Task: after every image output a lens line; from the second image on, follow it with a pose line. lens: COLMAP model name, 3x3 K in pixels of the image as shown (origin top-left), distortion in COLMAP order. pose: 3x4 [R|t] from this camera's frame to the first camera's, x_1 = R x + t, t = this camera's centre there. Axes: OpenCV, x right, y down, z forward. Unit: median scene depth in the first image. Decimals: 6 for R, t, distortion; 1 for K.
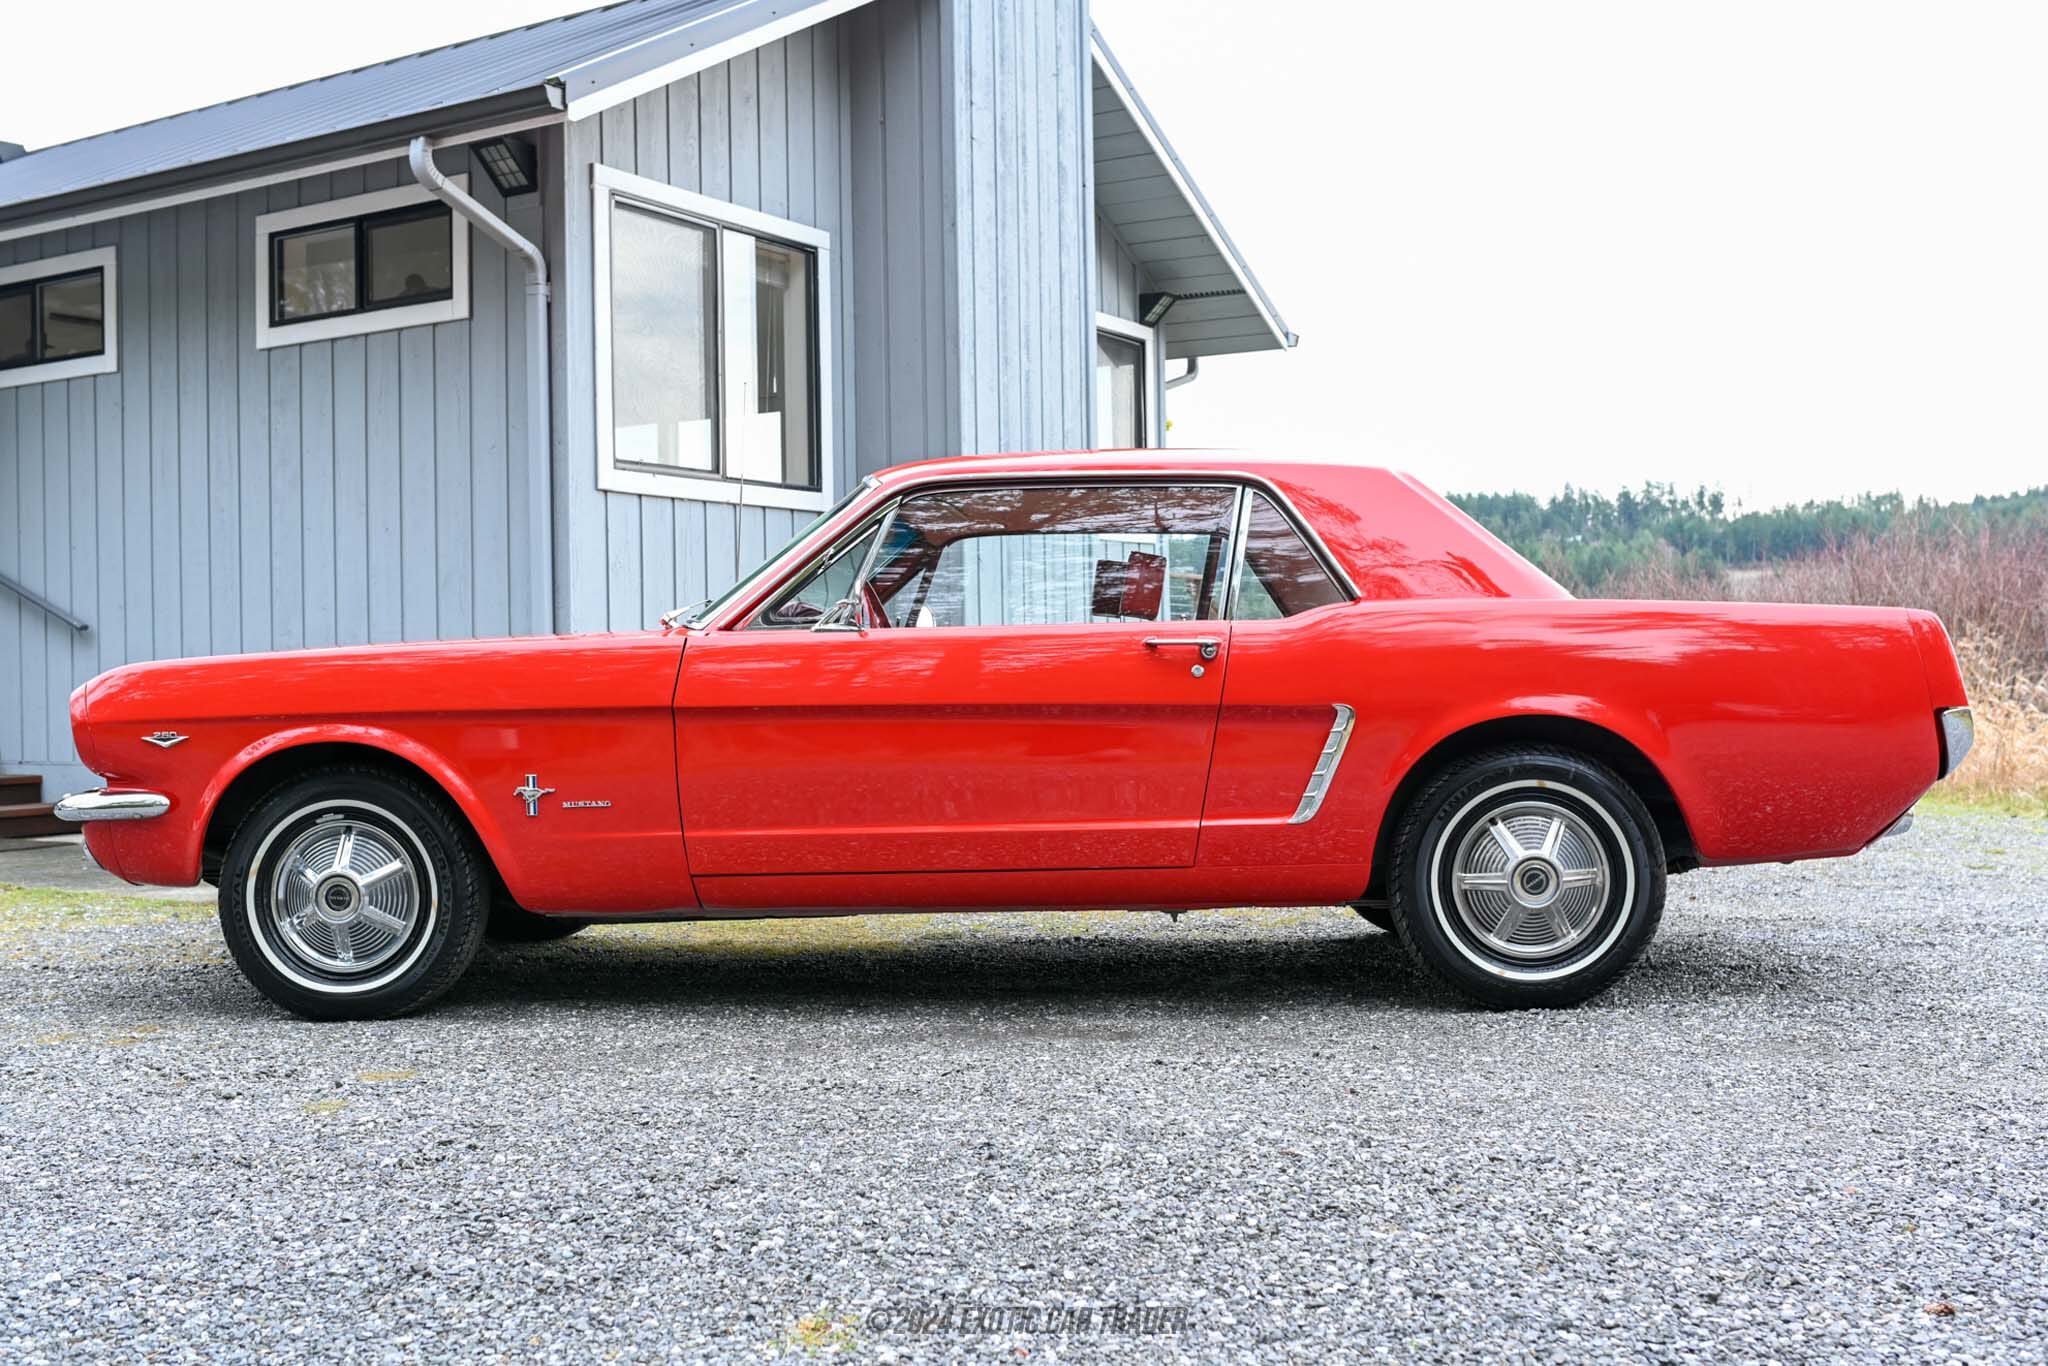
lens RADIAL K [[2083.6, 0, 1090.9], [0, 2083.6, 683.2], [0, 0, 1]] dist [-0.037554, 0.013800]
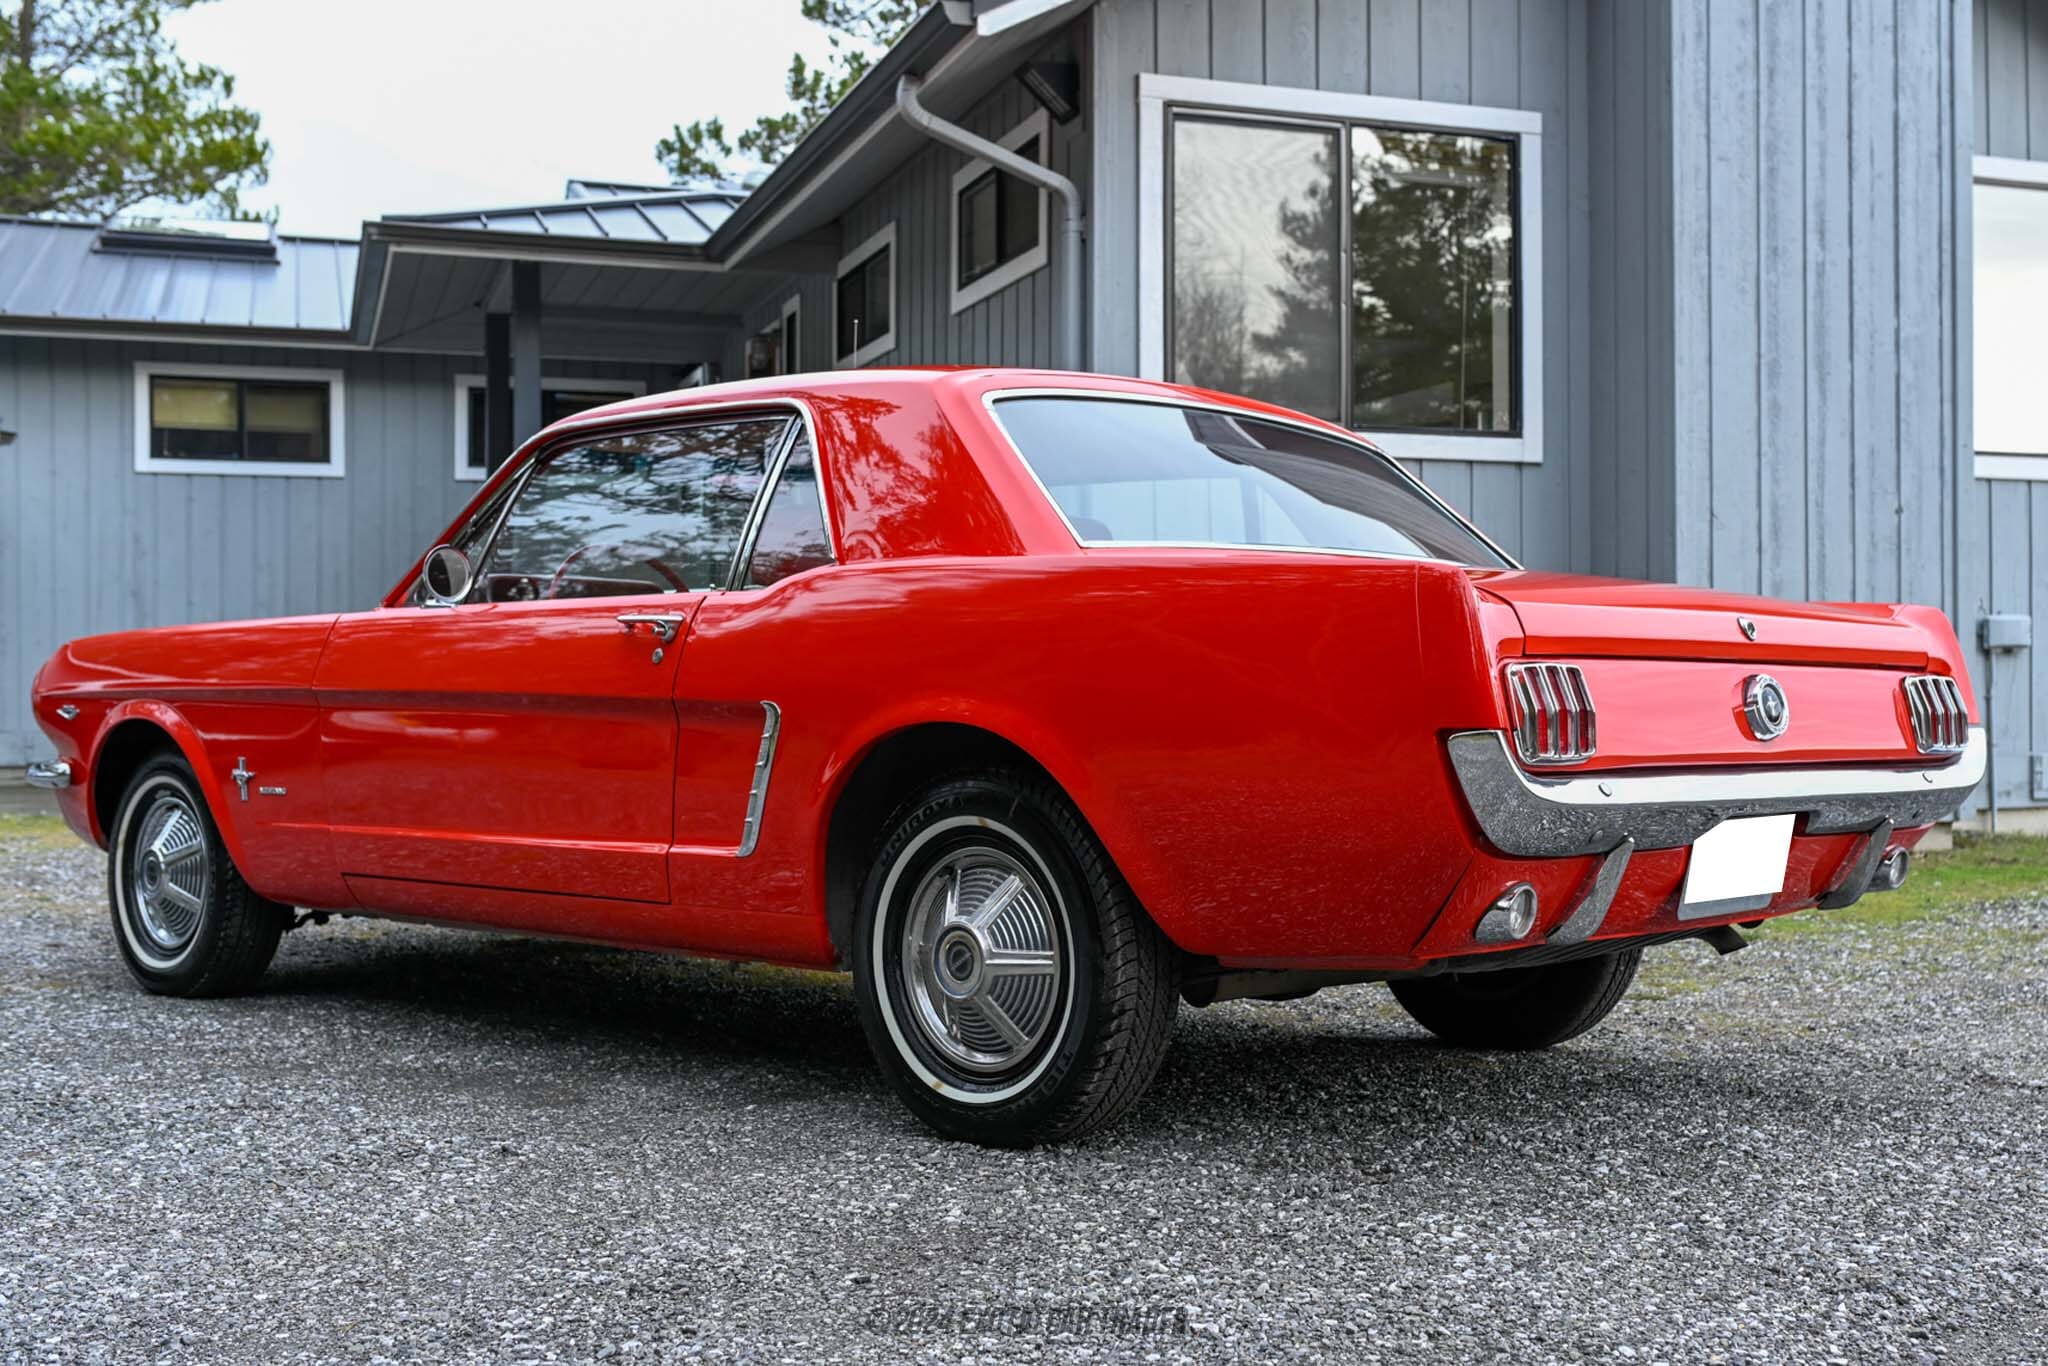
lens RADIAL K [[2443.3, 0, 1164.1], [0, 2443.3, 680.5], [0, 0, 1]] dist [-0.042517, 0.007362]
pose [[0.769556, 0.016627, -0.638363, 0.755357], [-0.015911, 0.999850, 0.006861, -0.005661], [0.638381, 0.004877, 0.769705, 0.391982]]
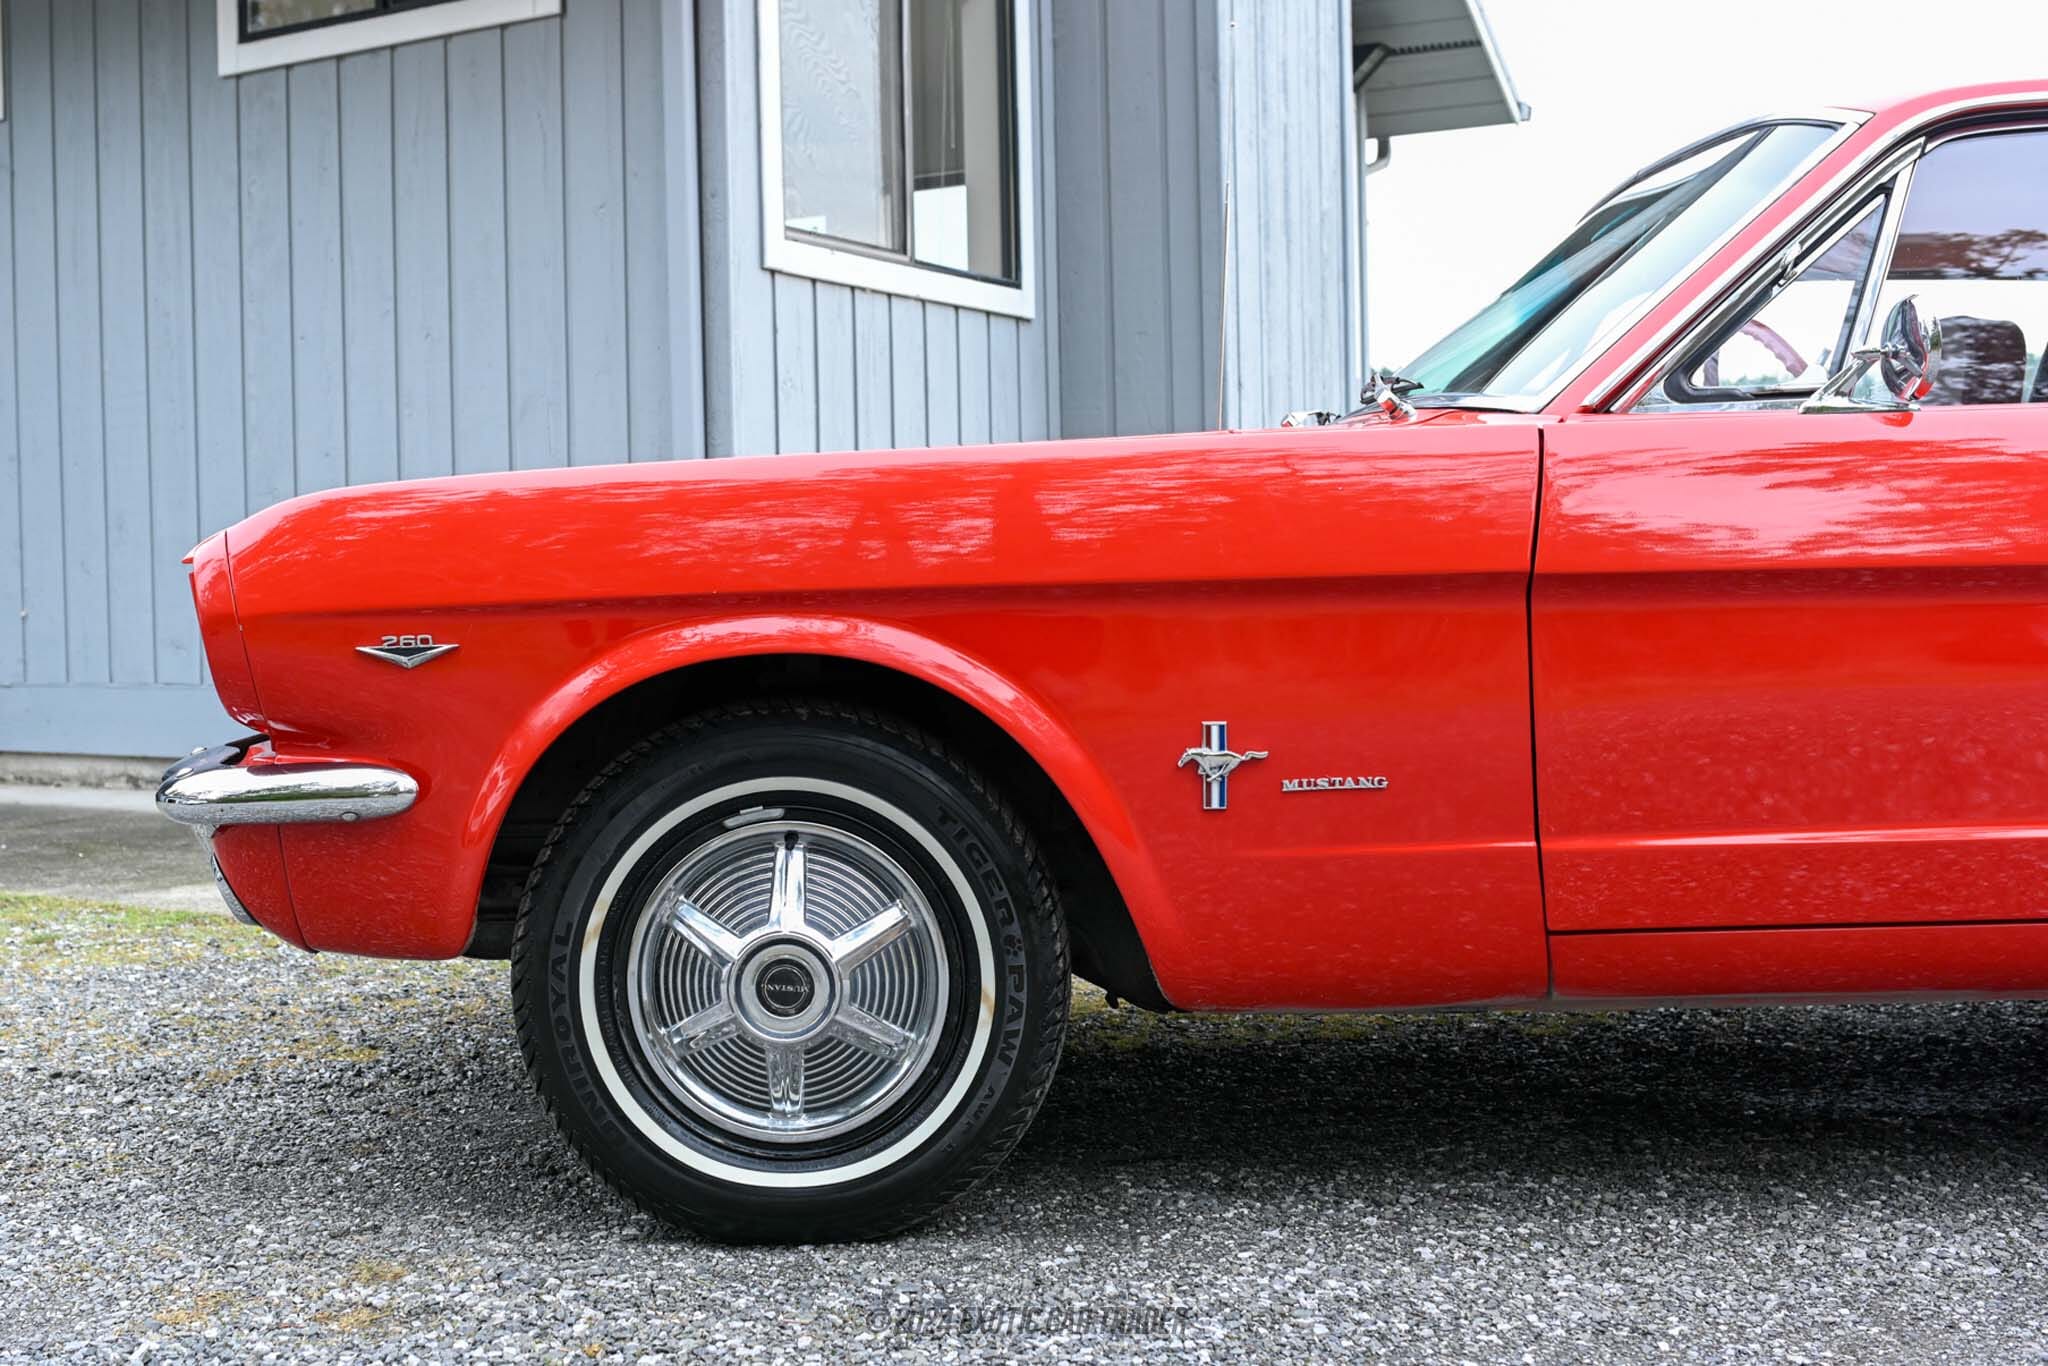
lens RADIAL K [[2295.2, 0, 993.3], [0, 2295.2, 627.1], [0, 0, 1]] dist [-0.059178, 0.019237]
pose [[0.999820, -0.005793, 0.018080, -0.314921], [0.005417, 0.999770, 0.020775, 0.011560], [-0.018196, -0.020673, 0.999621, 0.469981]]
